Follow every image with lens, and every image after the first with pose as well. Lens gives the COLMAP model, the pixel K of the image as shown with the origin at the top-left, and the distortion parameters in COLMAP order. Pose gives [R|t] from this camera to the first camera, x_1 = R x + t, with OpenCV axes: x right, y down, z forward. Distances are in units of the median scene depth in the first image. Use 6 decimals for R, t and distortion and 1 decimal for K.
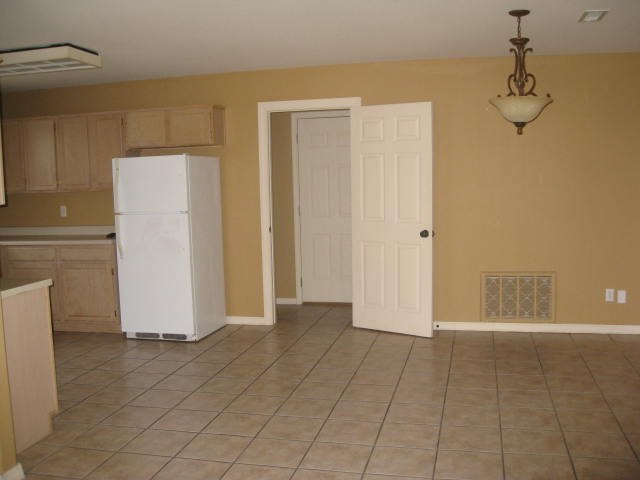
lens RADIAL K [[665.9, 0, 320.0], [0, 665.9, 240.0], [0, 0, 1]] dist [-0.136944, 0.001179]
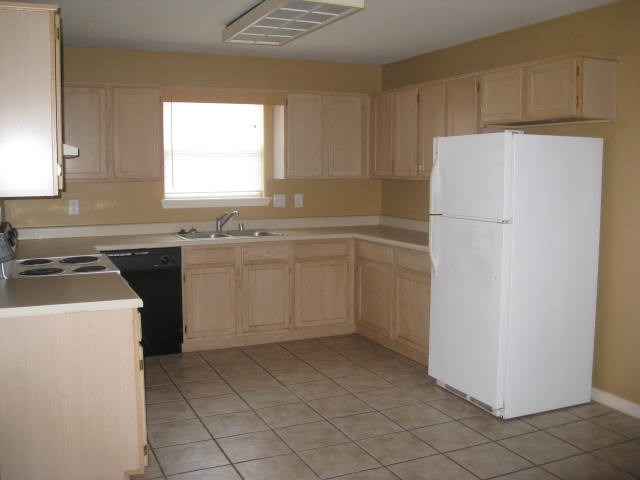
lens RADIAL K [[665.9, 0, 320.0], [0, 665.9, 240.0], [0, 0, 1]] dist [-0.136944, 0.001179]
pose [[0.611410, 0.113086, -0.783192, 0.175499], [-0.094733, 0.993078, 0.069437, -0.047763], [0.785623, 0.031740, 0.617891, 0.426492]]
